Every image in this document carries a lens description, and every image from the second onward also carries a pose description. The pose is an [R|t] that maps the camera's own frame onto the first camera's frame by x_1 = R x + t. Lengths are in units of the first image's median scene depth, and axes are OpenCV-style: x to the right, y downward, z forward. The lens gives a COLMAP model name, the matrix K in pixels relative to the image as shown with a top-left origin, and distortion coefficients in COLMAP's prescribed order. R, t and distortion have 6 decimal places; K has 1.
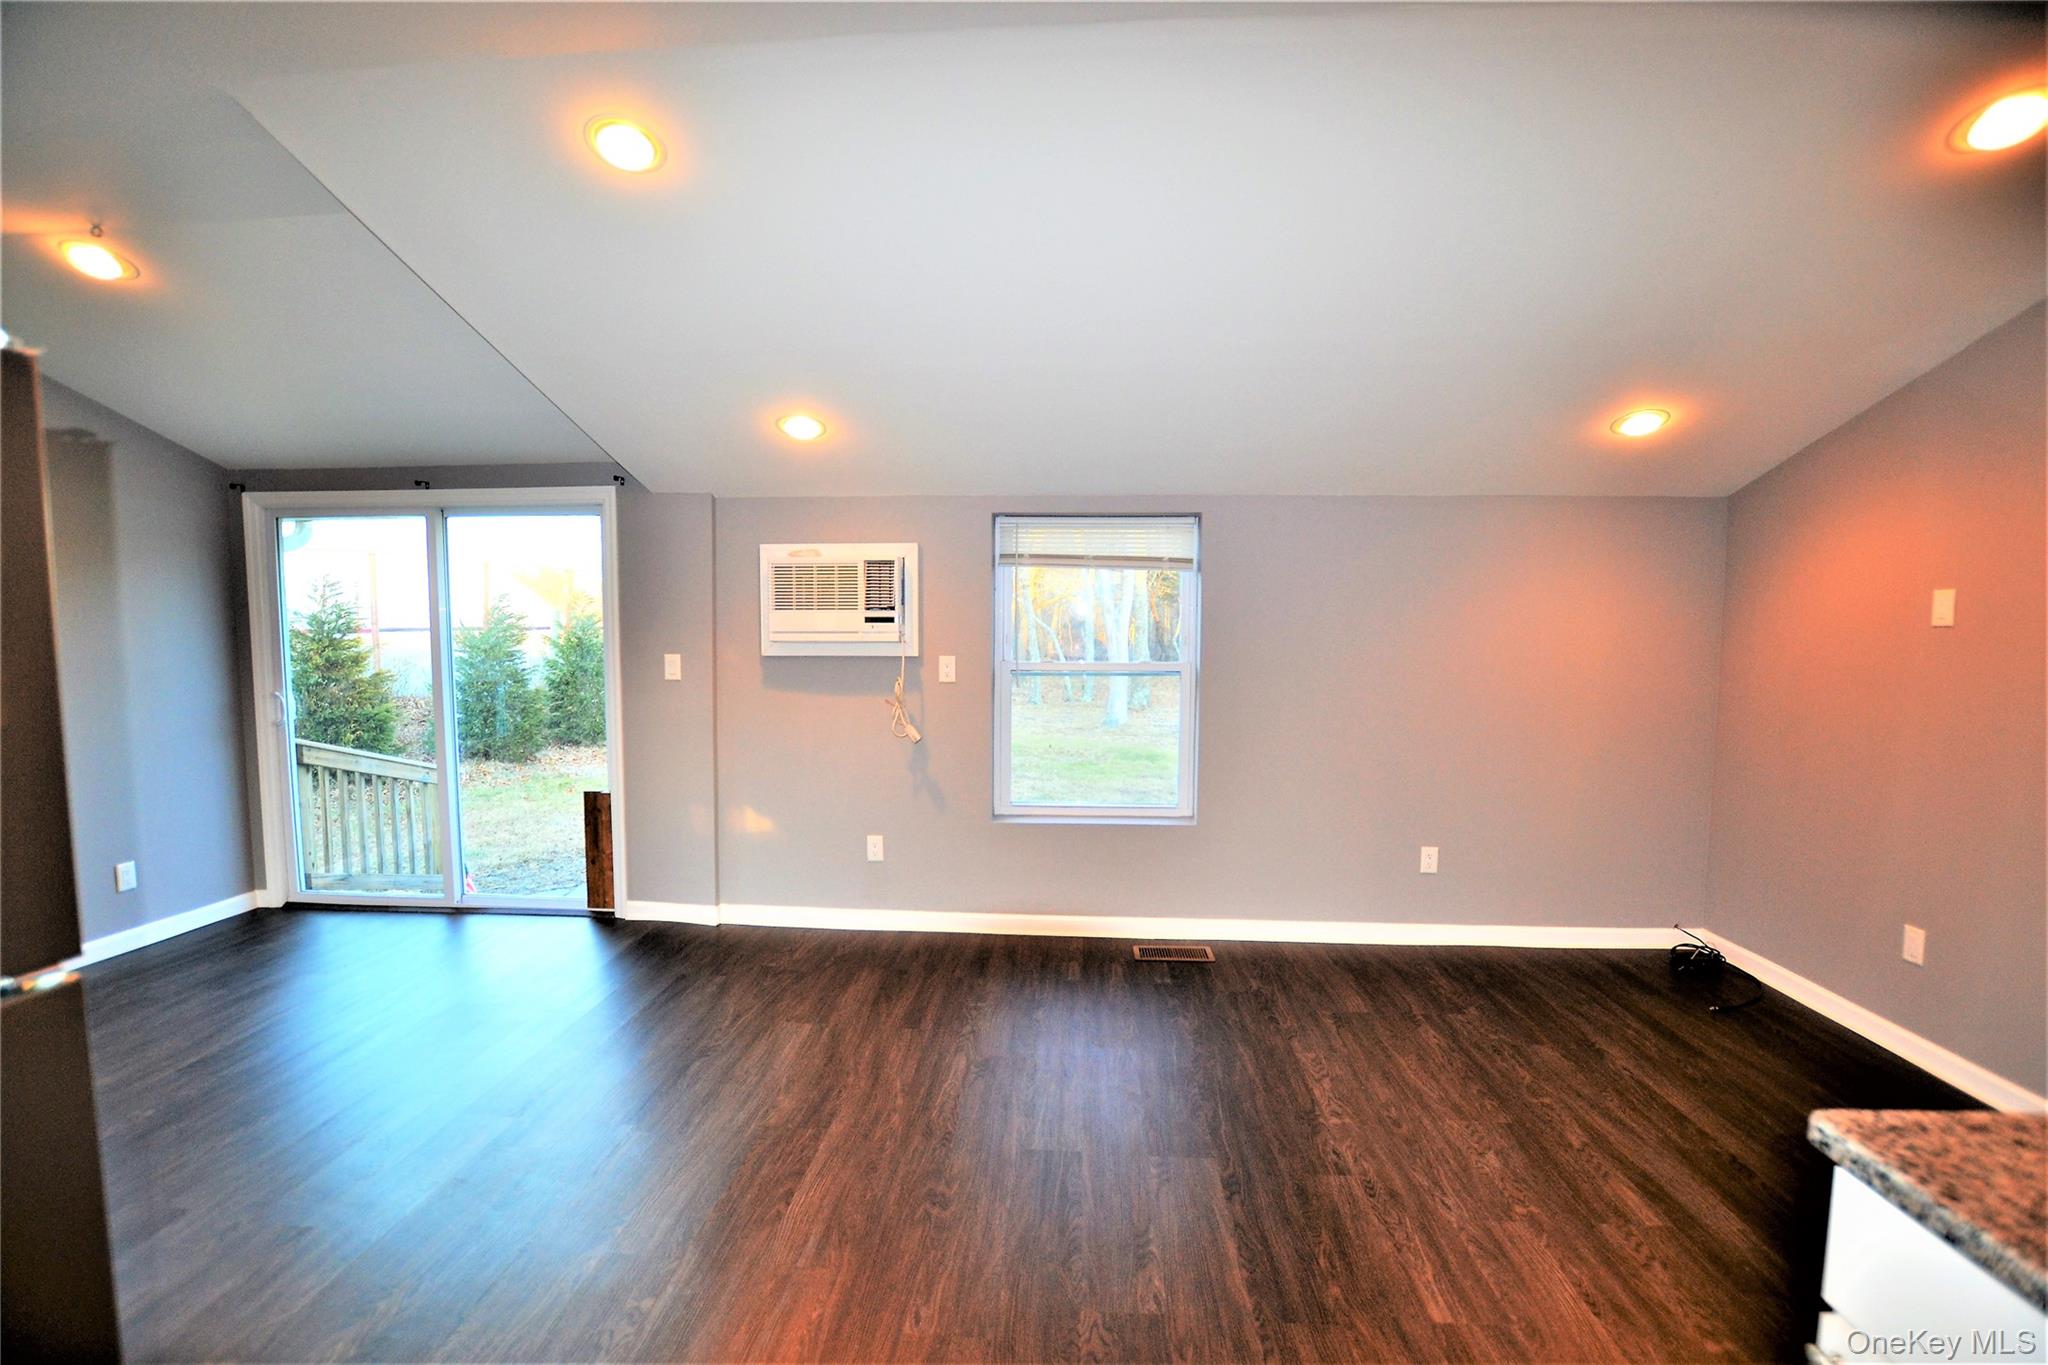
lens RADIAL K [[912.3, 0, 1025.5], [0, 912.3, 687.1], [0, 0, 1]] dist [-0.025508, 0.000335]
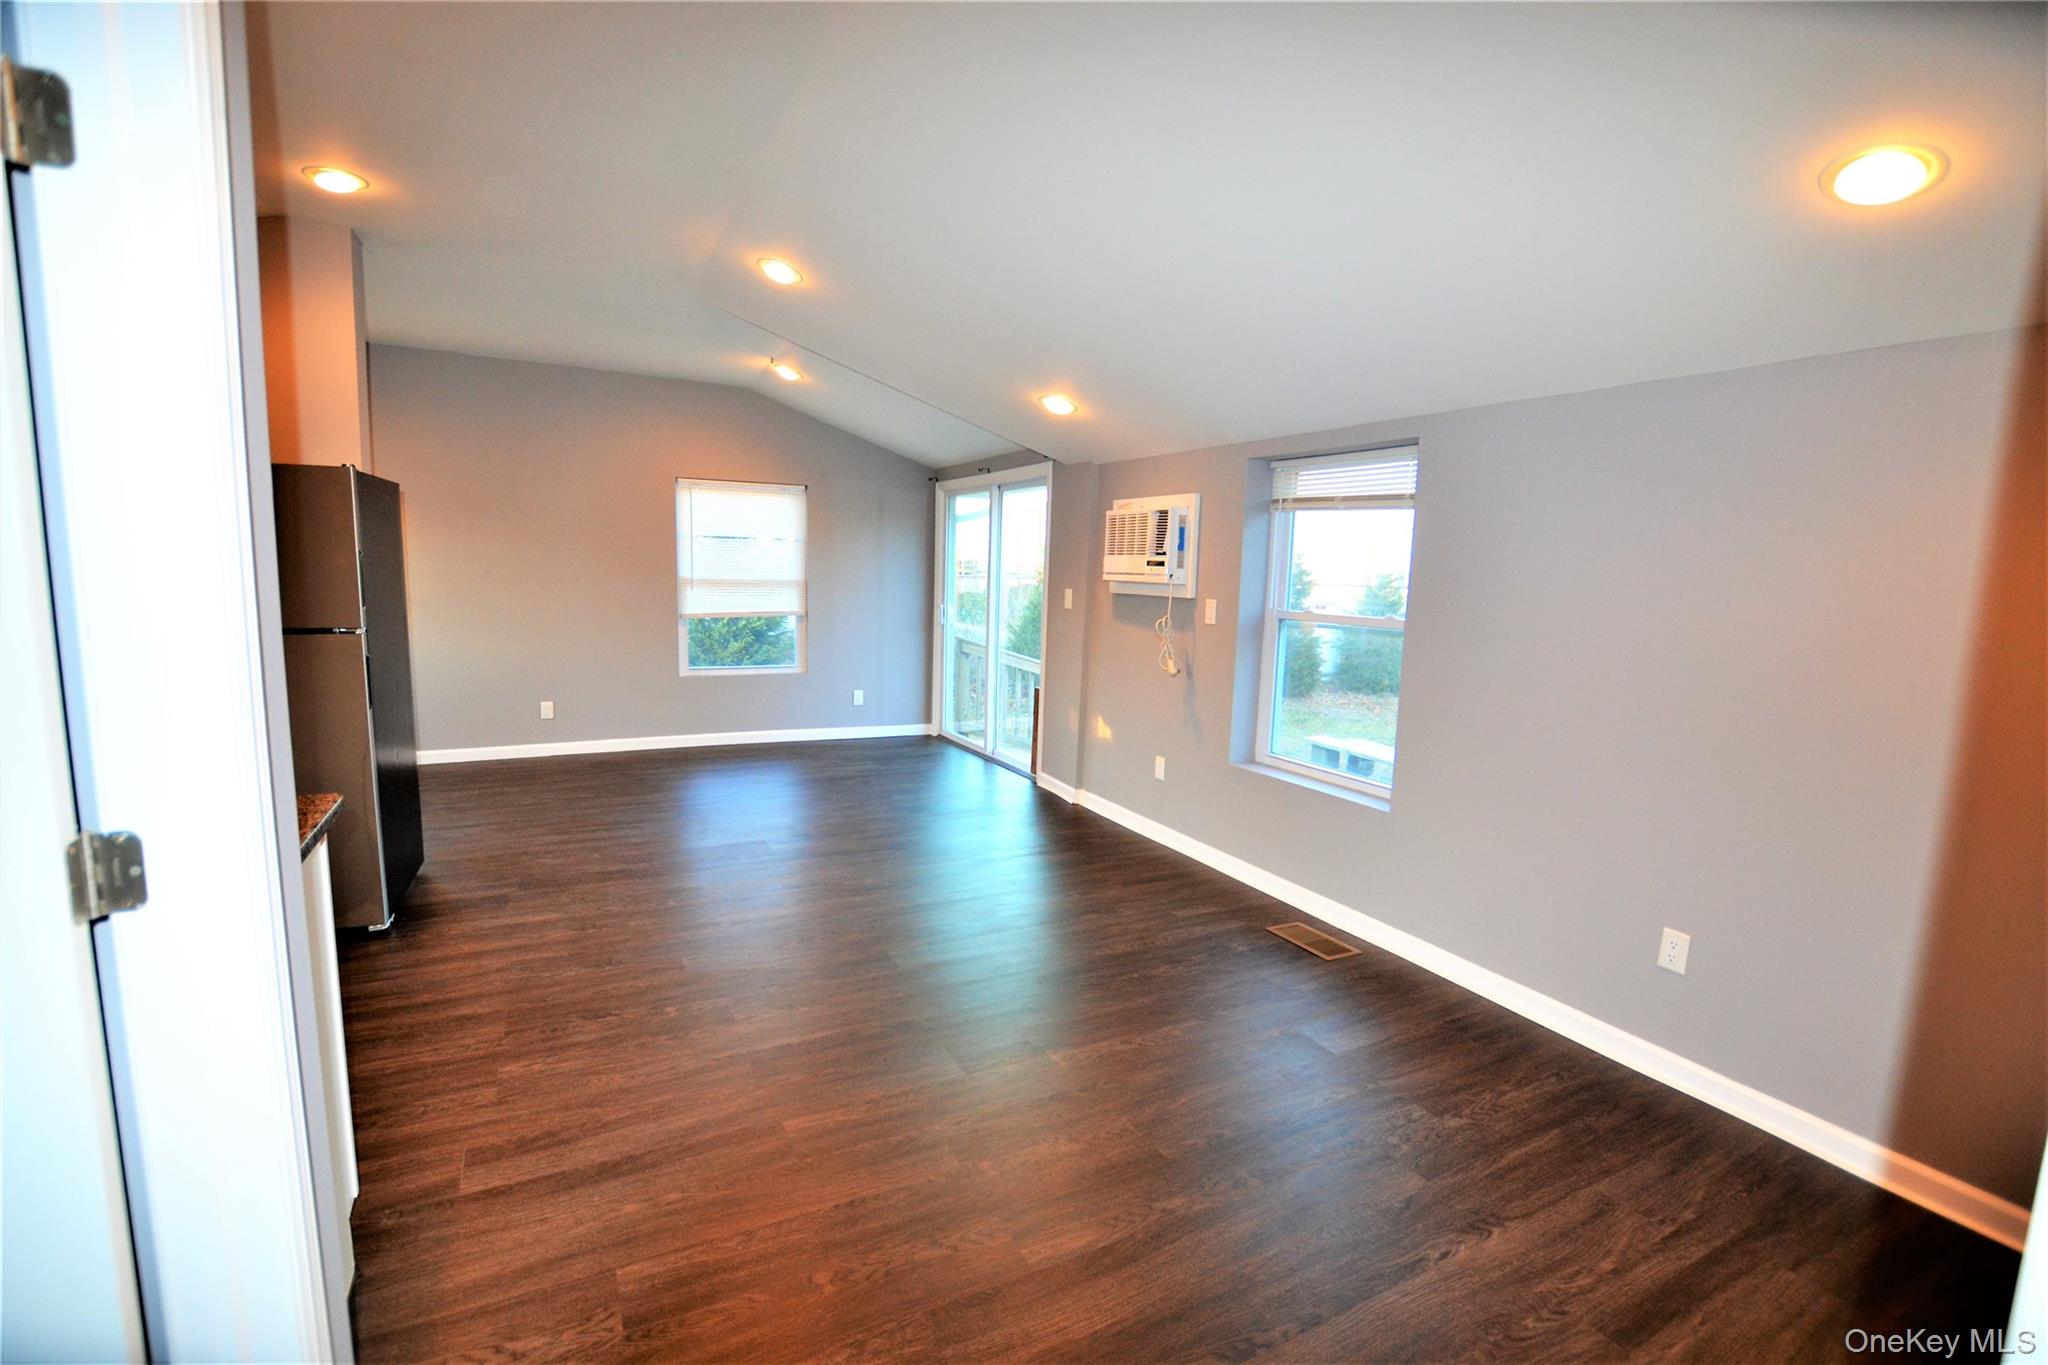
lens RADIAL K [[912.3, 0, 1030.3], [0, 912.3, 681.3], [0, 0, 1]] dist [-0.025508, 0.000335]
pose [[0.527003, 0.118060, -0.841623, 0.693114], [-0.091445, 0.992432, 0.081954, -0.007472], [0.844929, 0.033772, 0.533811, 0.264761]]
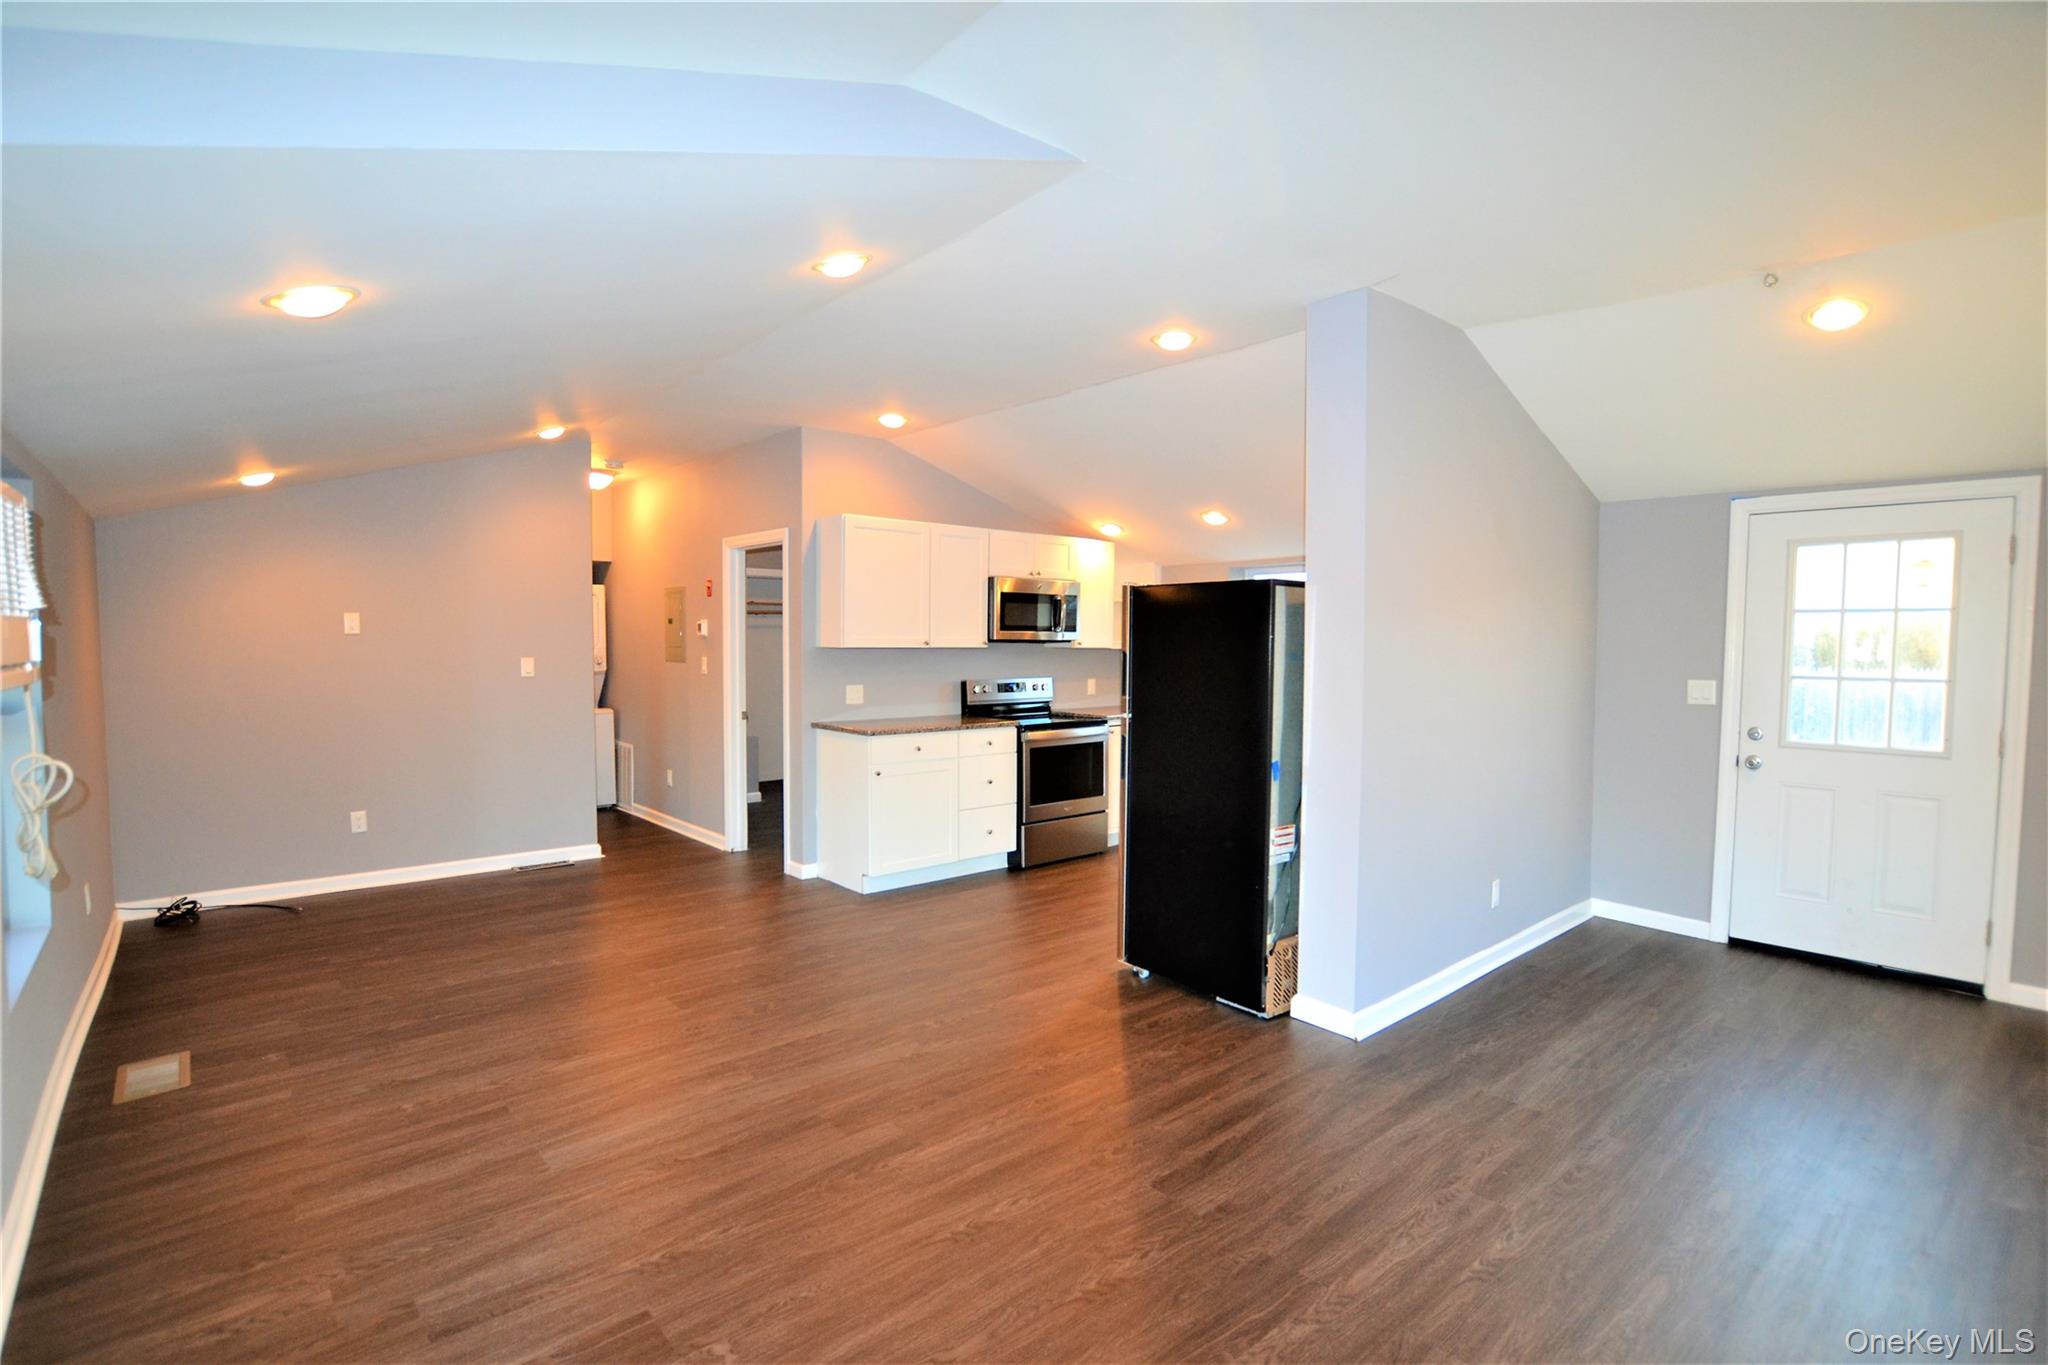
lens RADIAL K [[954.6, 0, 1040.3], [0, 954.6, 691.0], [0, 0, 1]] dist [-0.025323, -0.000107]
pose [[-0.714670, -0.045400, 0.697987, -0.830732], [0.044026, 0.992993, 0.109667, -0.069466], [-0.698075, 0.109105, -0.707663, 0.944211]]
